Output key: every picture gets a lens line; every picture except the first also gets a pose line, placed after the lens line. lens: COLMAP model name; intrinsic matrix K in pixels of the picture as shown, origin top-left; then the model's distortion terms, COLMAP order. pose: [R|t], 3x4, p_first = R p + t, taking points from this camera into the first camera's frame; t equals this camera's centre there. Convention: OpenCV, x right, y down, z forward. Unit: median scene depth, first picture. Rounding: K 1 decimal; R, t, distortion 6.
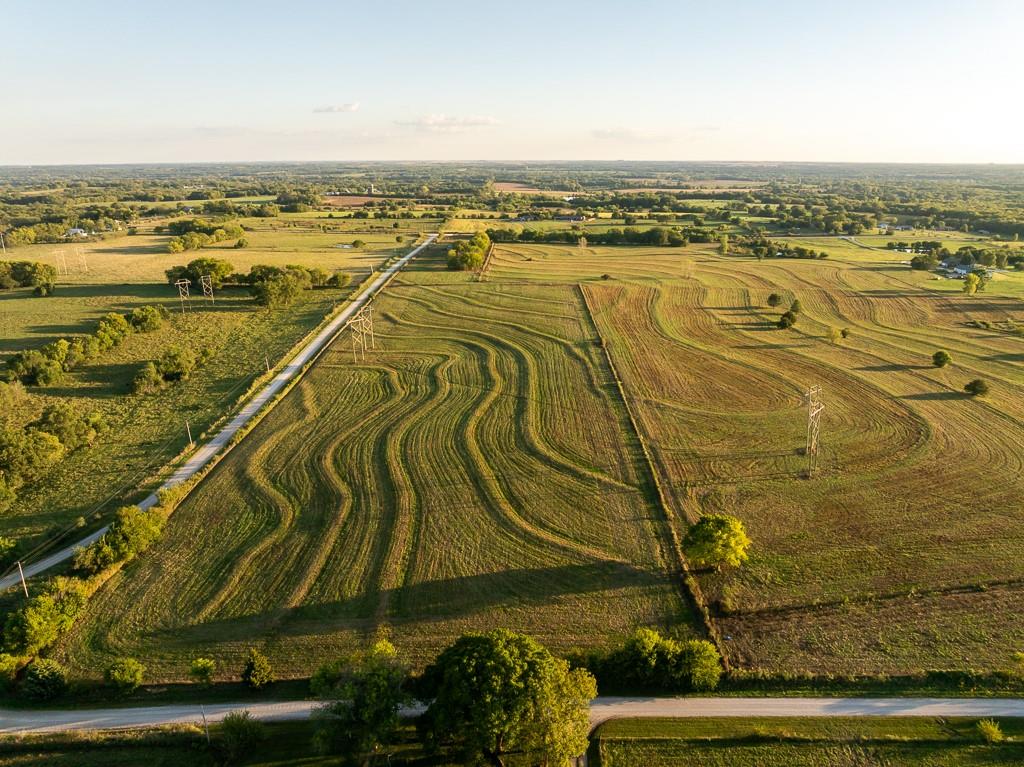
lens RADIAL K [[716.7, 0, 512.0], [0, 716.7, 383.5], [0, 0, 1]] dist [-0.047904, 0.025268]
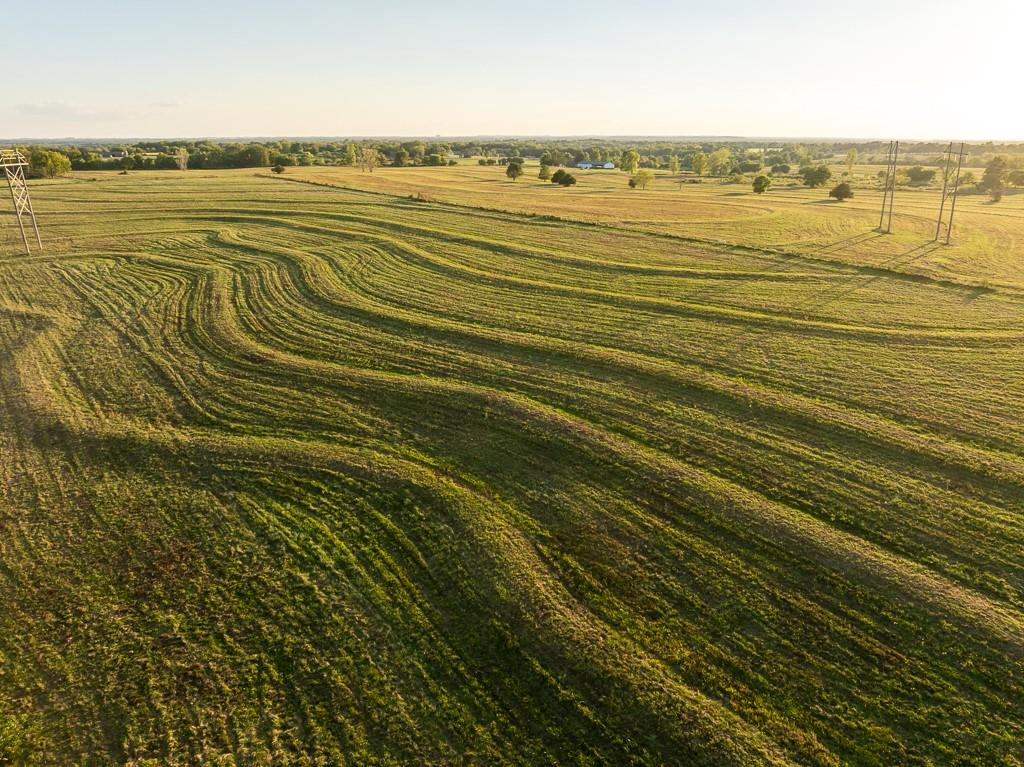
lens RADIAL K [[716.7, 0, 512.0], [0, 716.7, 383.5], [0, 0, 1]] dist [-0.047904, 0.025268]
pose [[0.773445, -0.200485, 0.601322, -0.396343], [0.185120, 0.978749, 0.088213, 0.110883], [-0.606229, 0.043089, 0.794122, 0.622294]]
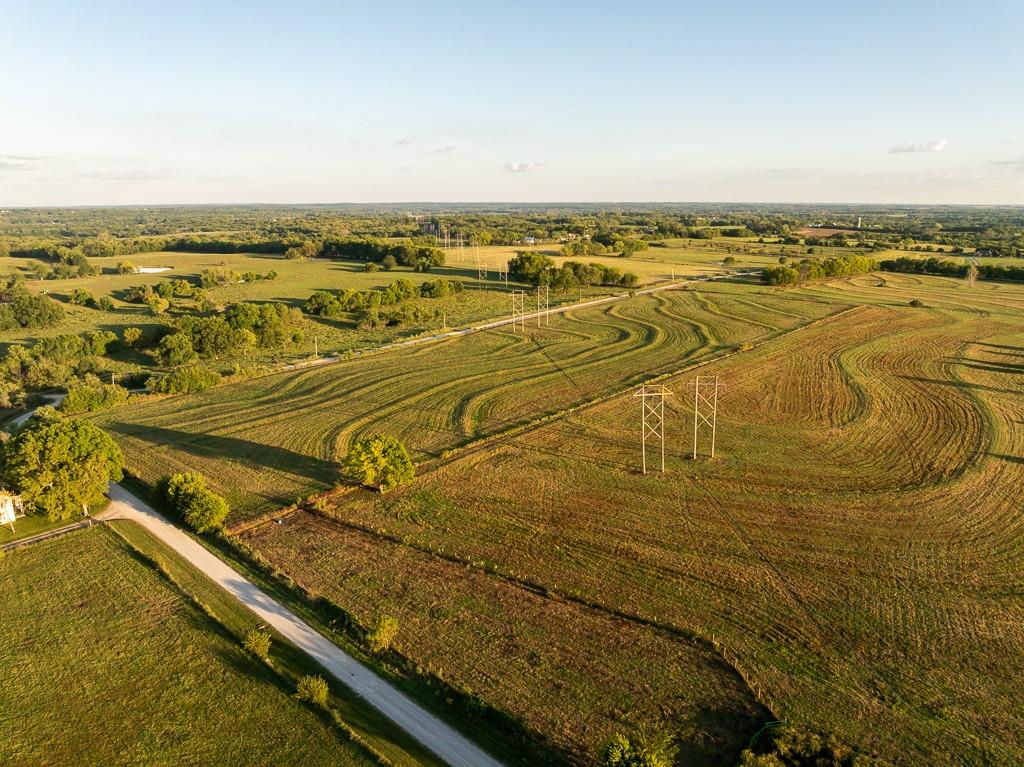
lens RADIAL K [[716.7, 0, 512.0], [0, 716.7, 383.5], [0, 0, 1]] dist [-0.047904, 0.025268]
pose [[0.741021, 0.166282, -0.650567, 0.755292], [-0.202040, 0.979170, 0.020141, 0.038820], [0.640365, 0.116516, 0.759182, 0.238647]]
